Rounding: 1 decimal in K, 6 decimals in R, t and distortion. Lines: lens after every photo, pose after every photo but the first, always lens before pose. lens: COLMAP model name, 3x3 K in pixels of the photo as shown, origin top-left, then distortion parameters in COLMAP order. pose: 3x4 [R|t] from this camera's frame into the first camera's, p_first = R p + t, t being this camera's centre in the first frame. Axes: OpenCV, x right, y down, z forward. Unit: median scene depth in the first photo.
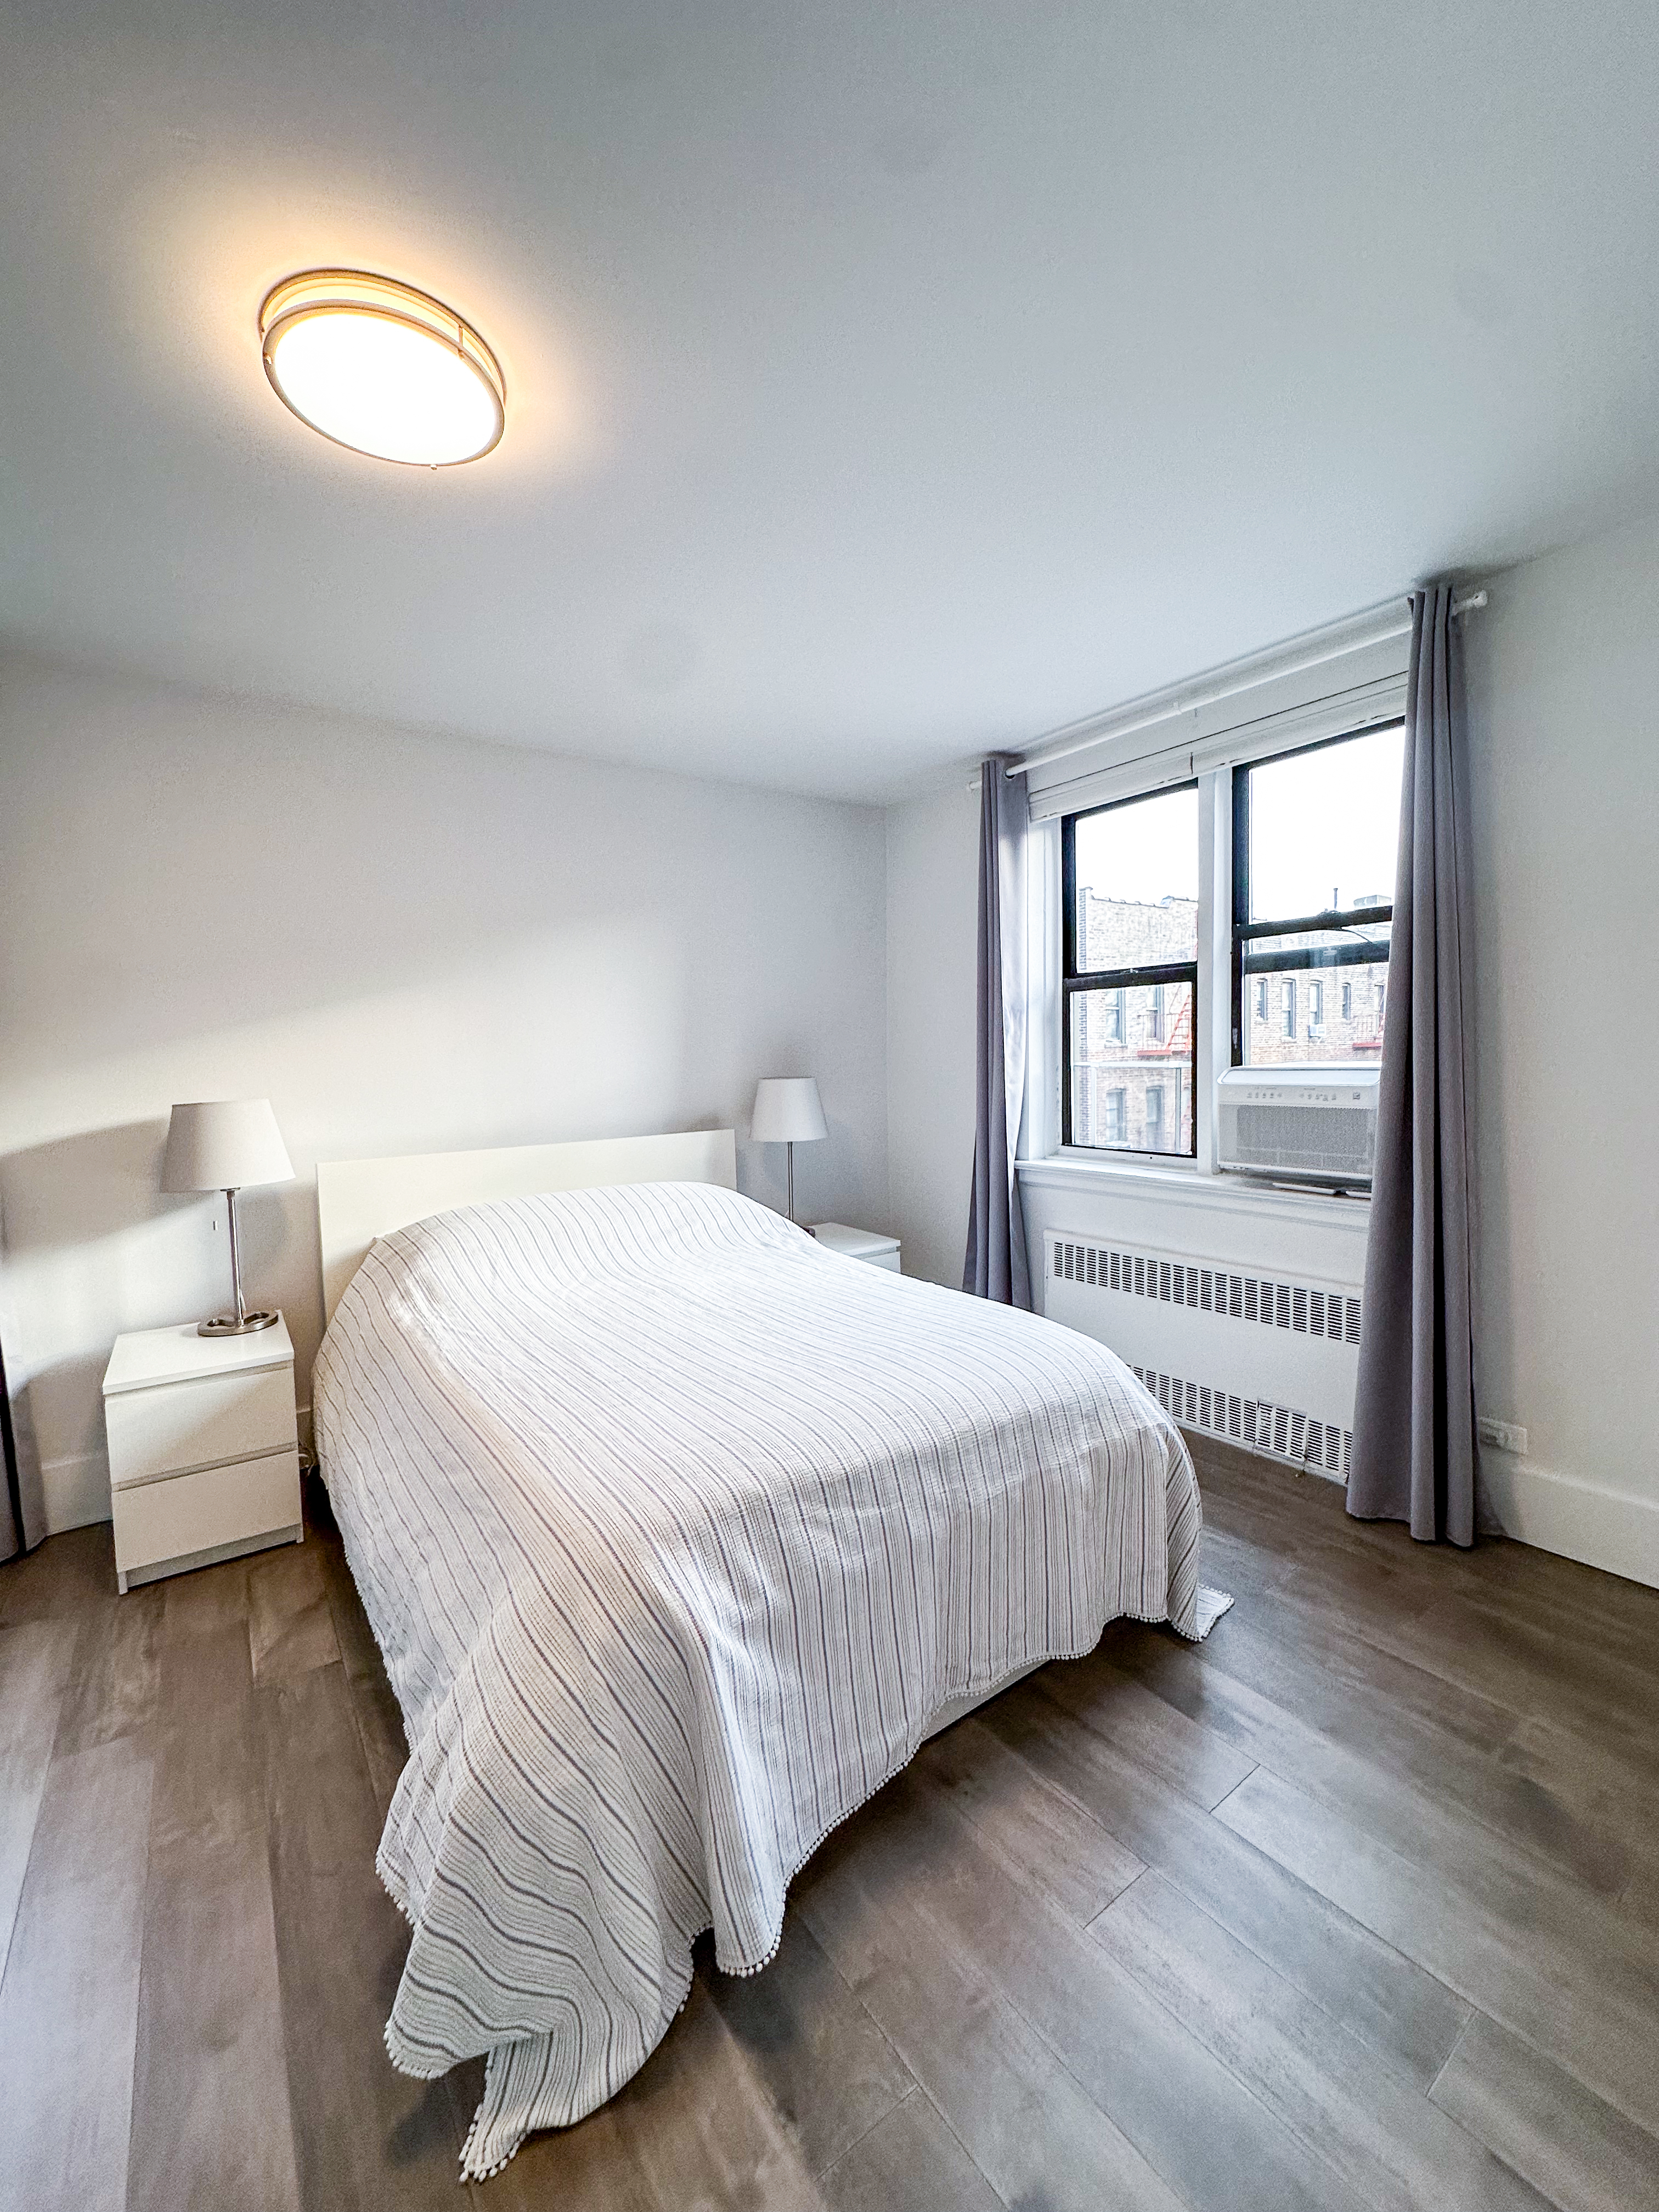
lens RADIAL K [[878.3, 0, 832.9], [0, 878.3, 1099.7], [0, 0, 1]] dist [-0.004633, 0.000734]
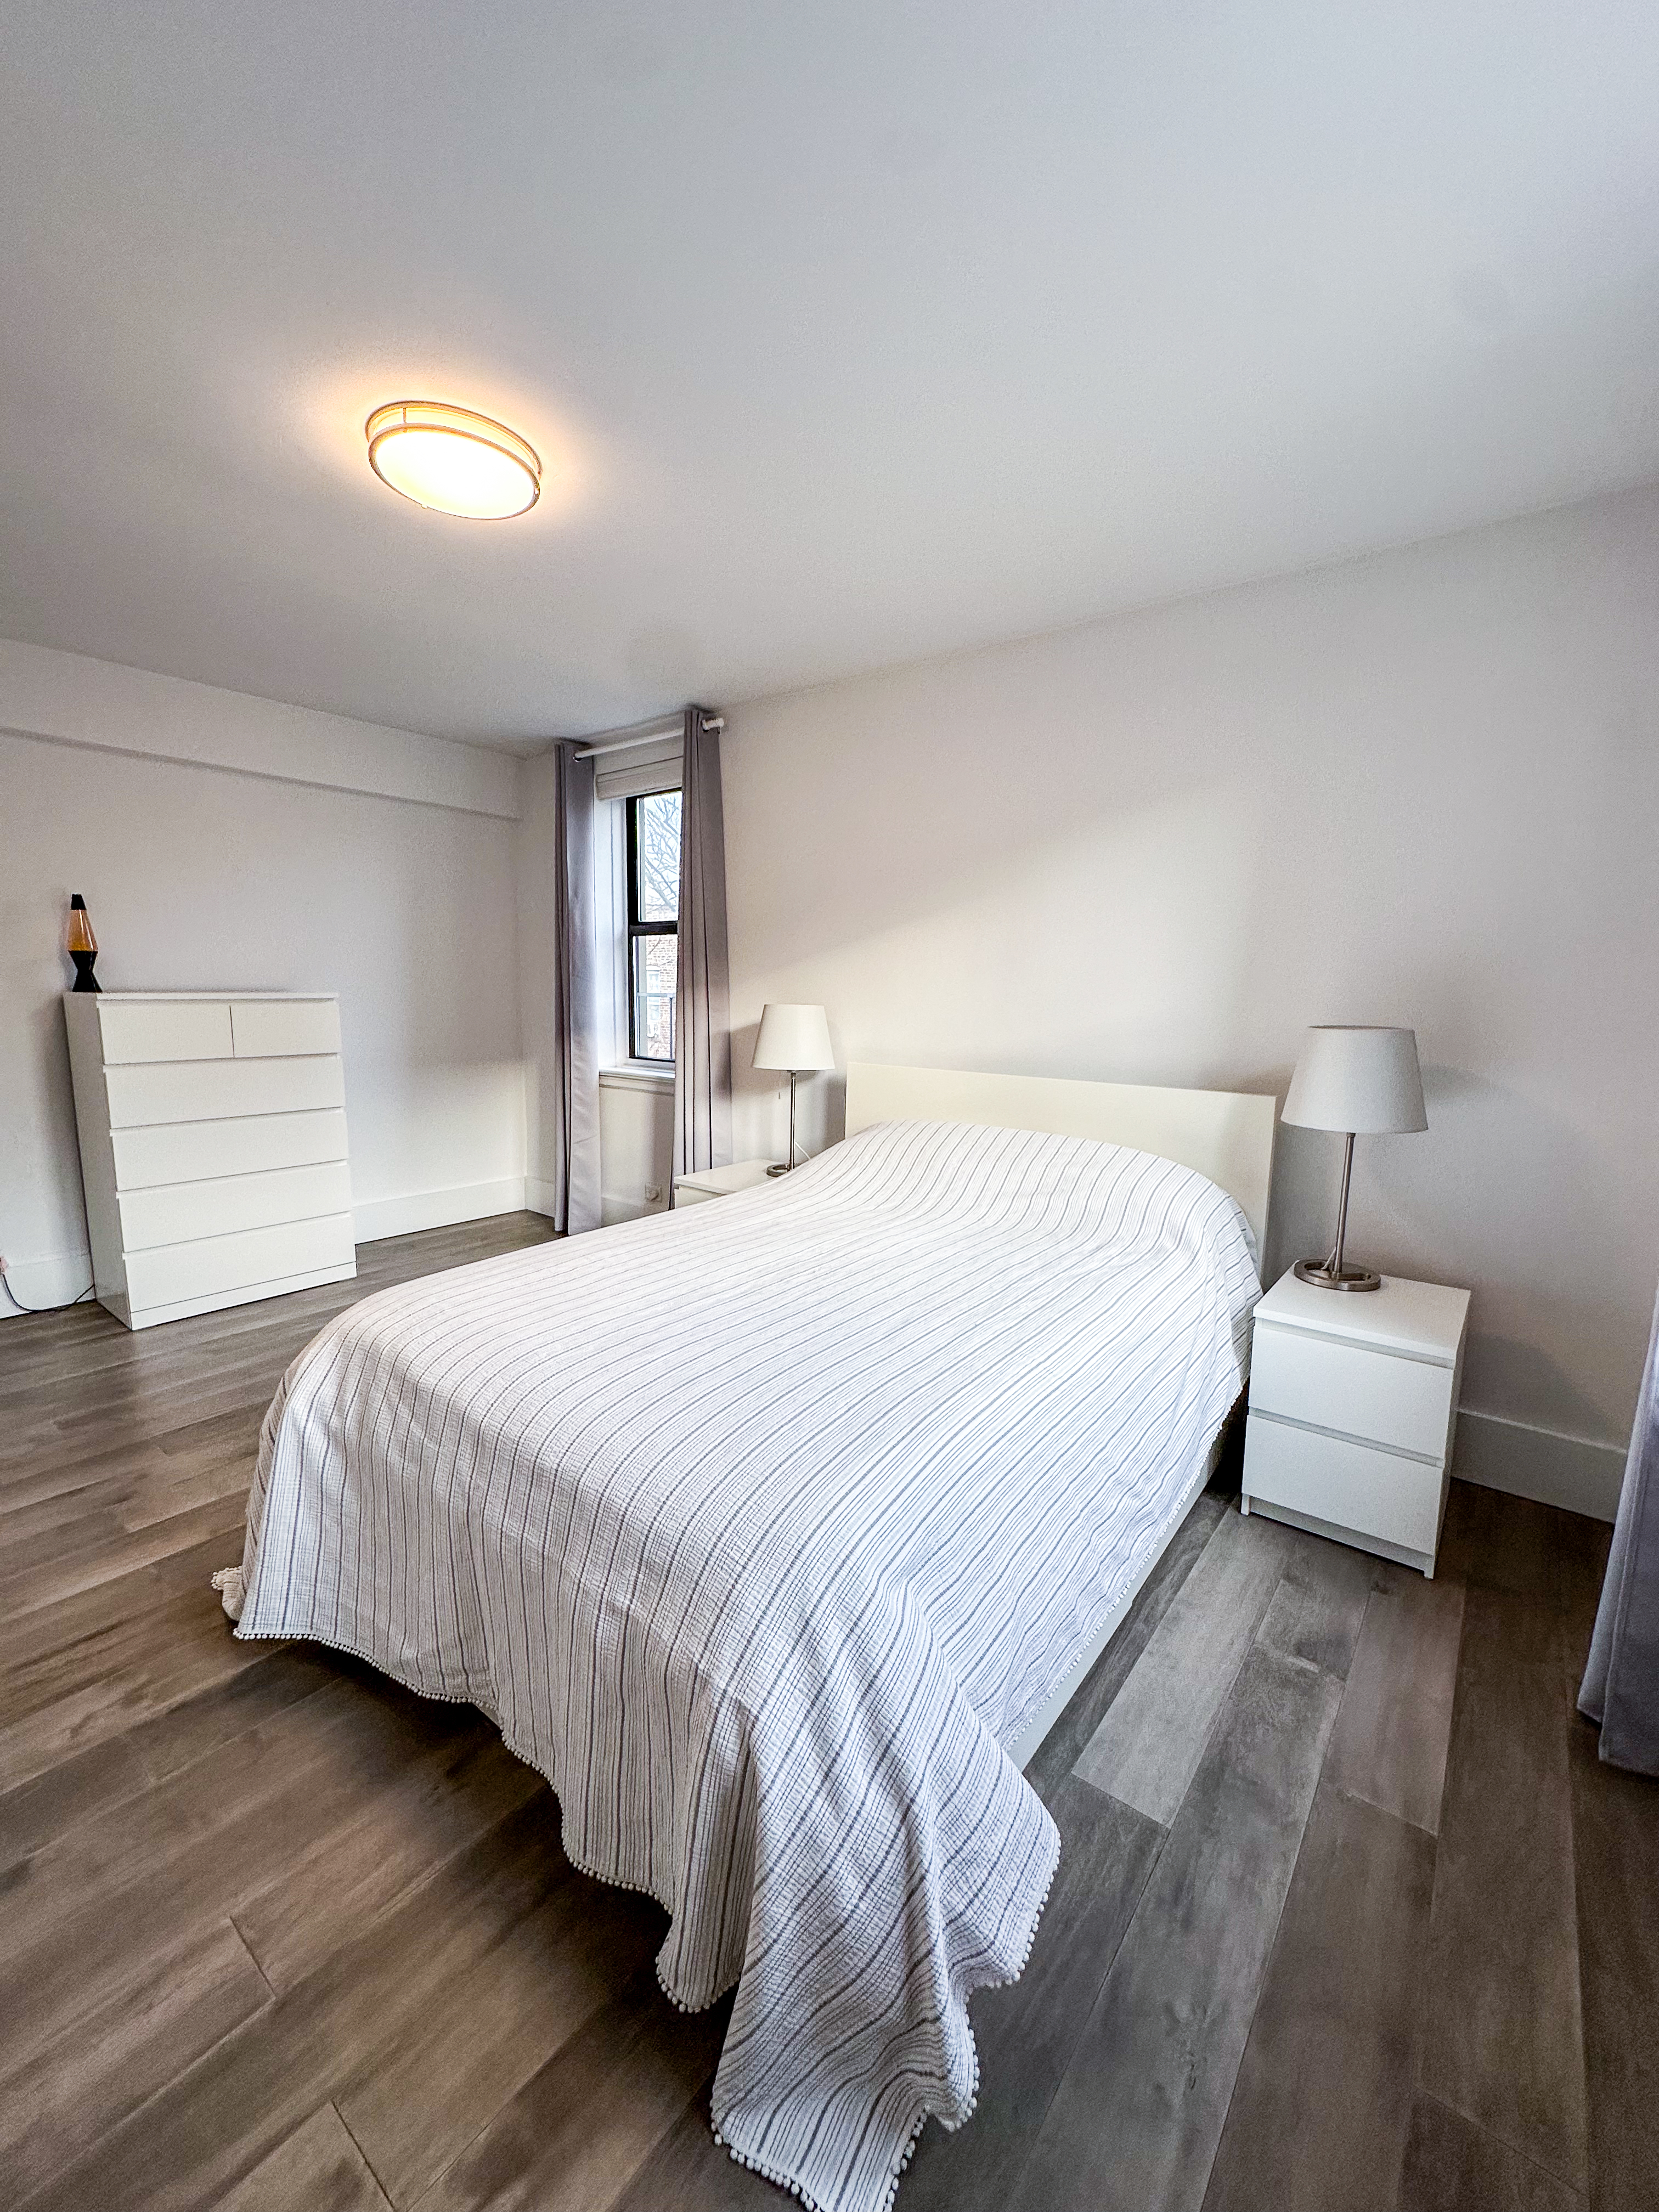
lens RADIAL K [[878.3, 0, 832.8], [0, 878.3, 1108.8], [0, 0, 1]] dist [-0.004633, 0.000734]
pose [[0.283685, 0.155366, -0.946248, 1.023421], [-0.074795, 0.987366, 0.139694, -0.064904], [0.955996, 0.031145, 0.291721, 1.108572]]
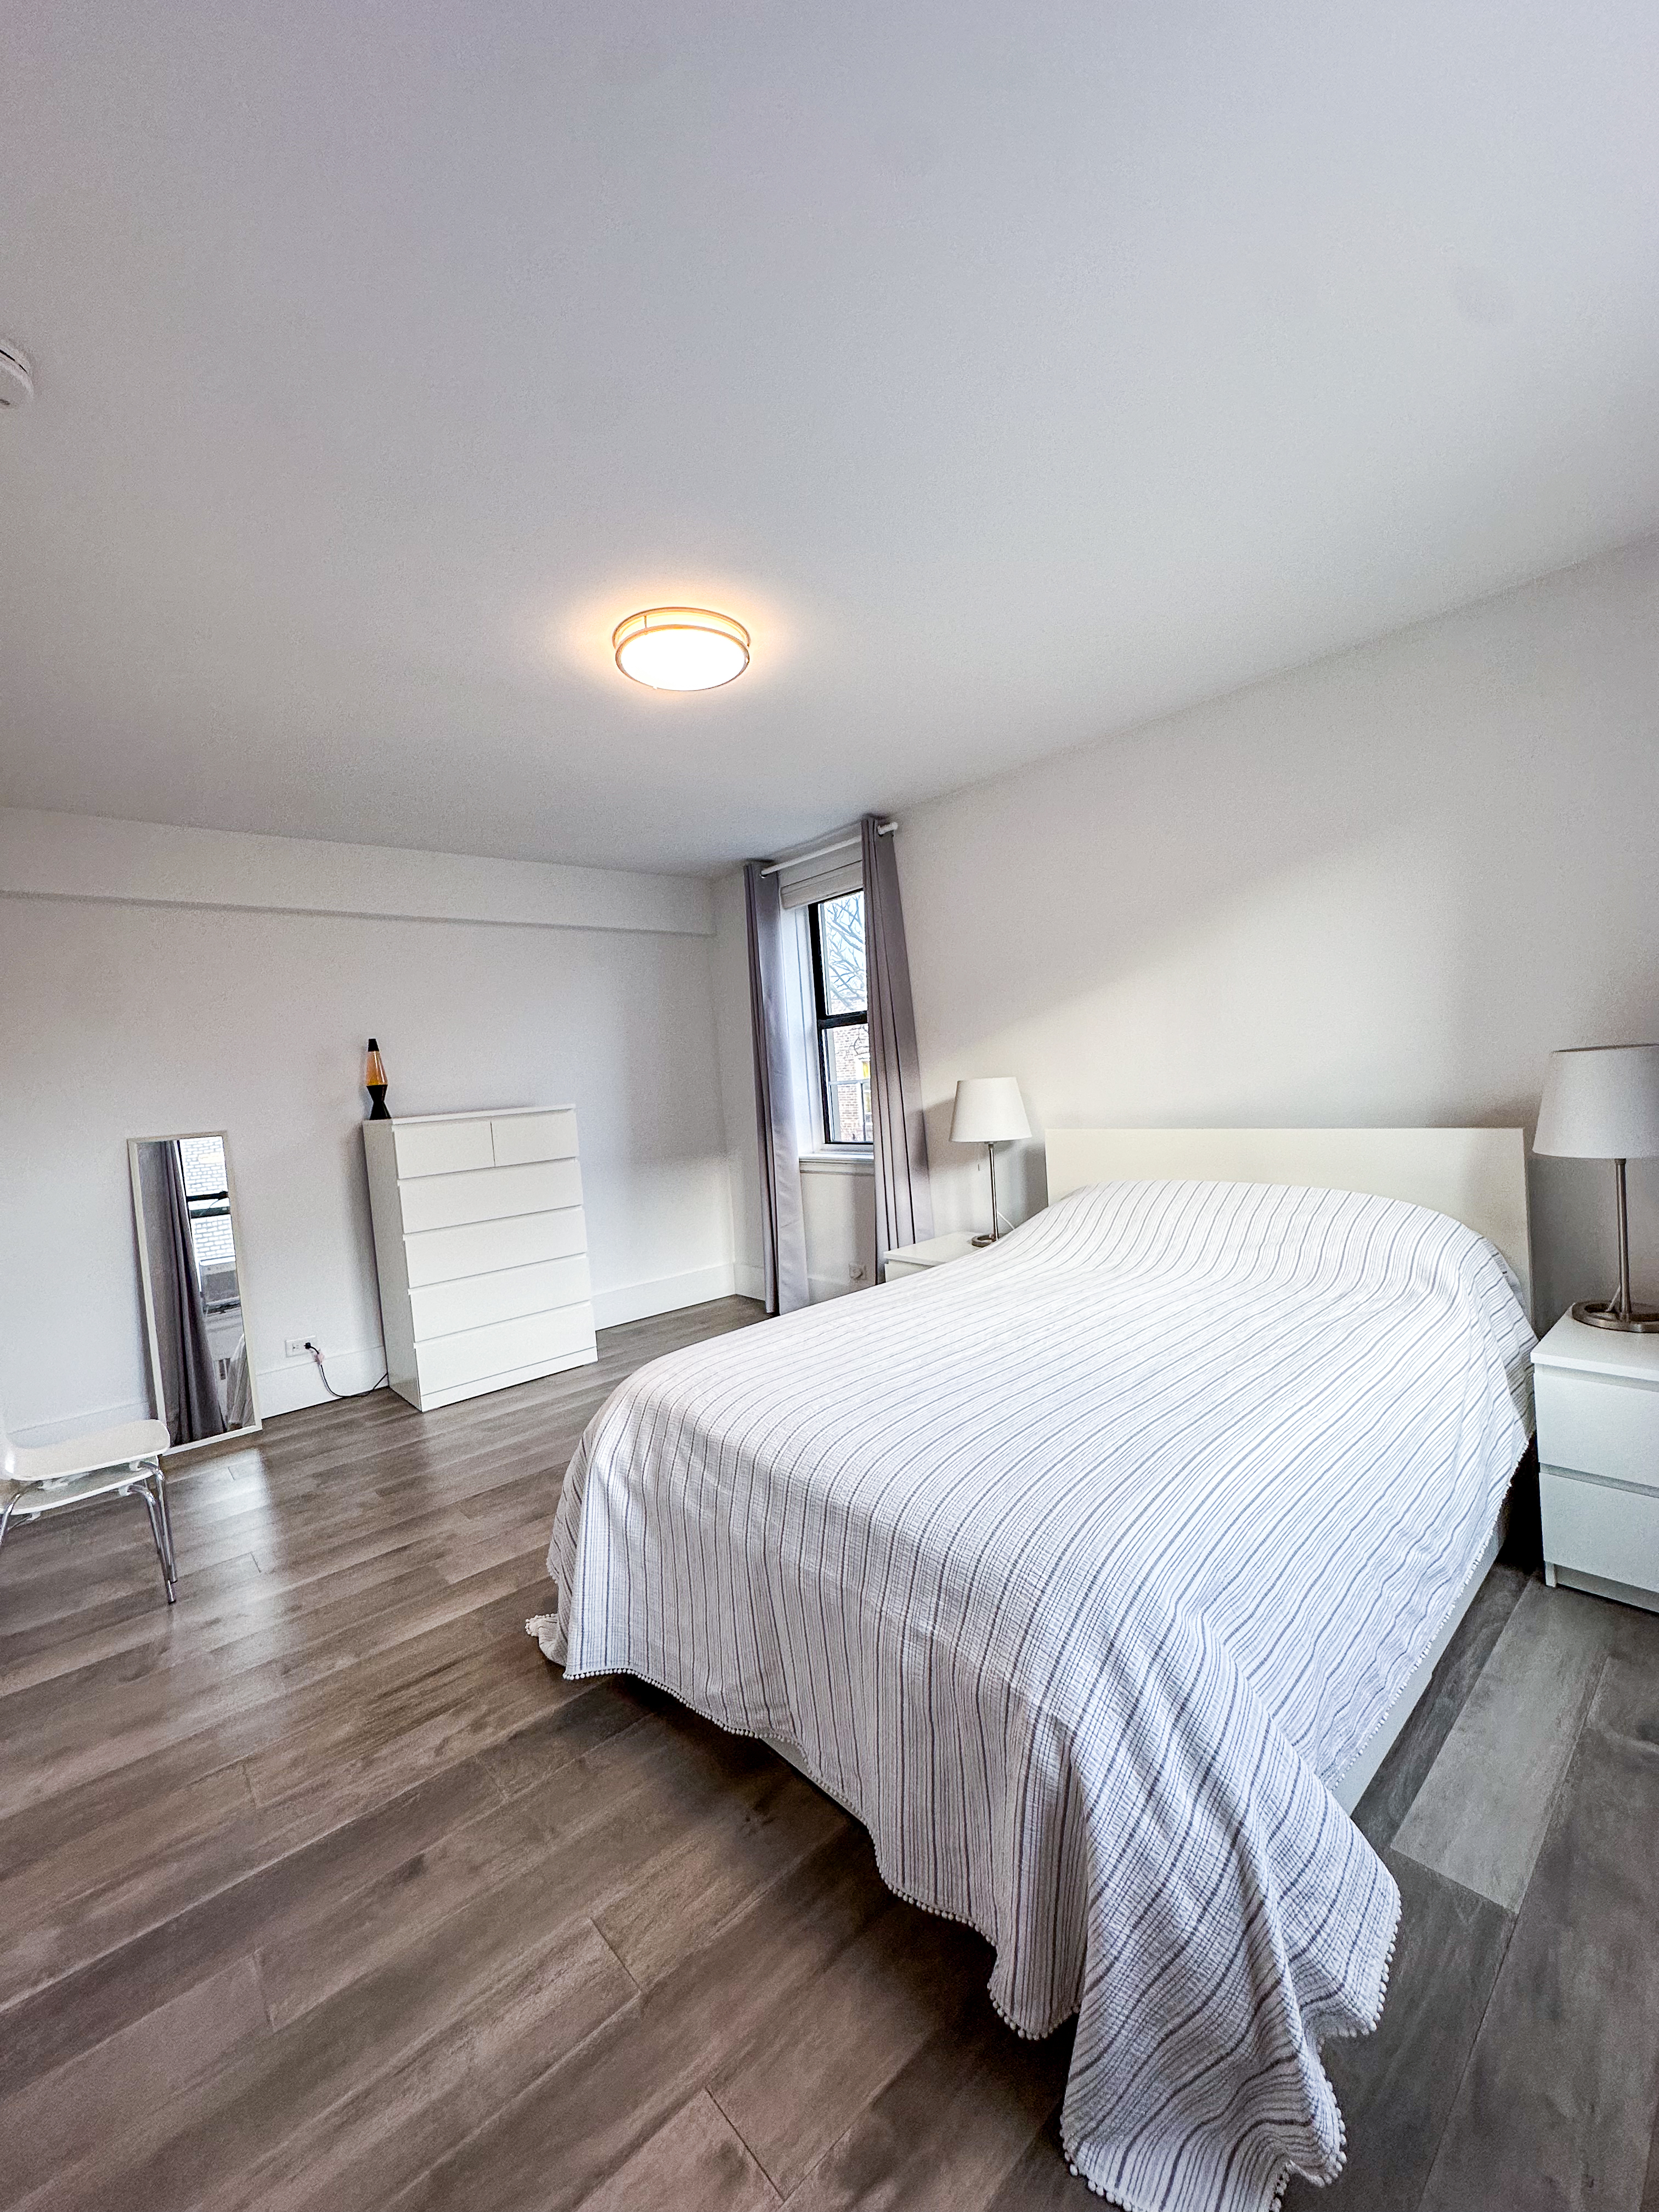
lens RADIAL K [[878.3, 0, 837.2], [0, 878.3, 1109.8], [0, 0, 1]] dist [-0.004633, 0.000734]
pose [[0.111322, 0.050310, -0.992510, 1.098287], [0.014674, 0.998526, 0.052261, -0.051817], [0.993676, -0.020382, 0.110420, 1.008838]]
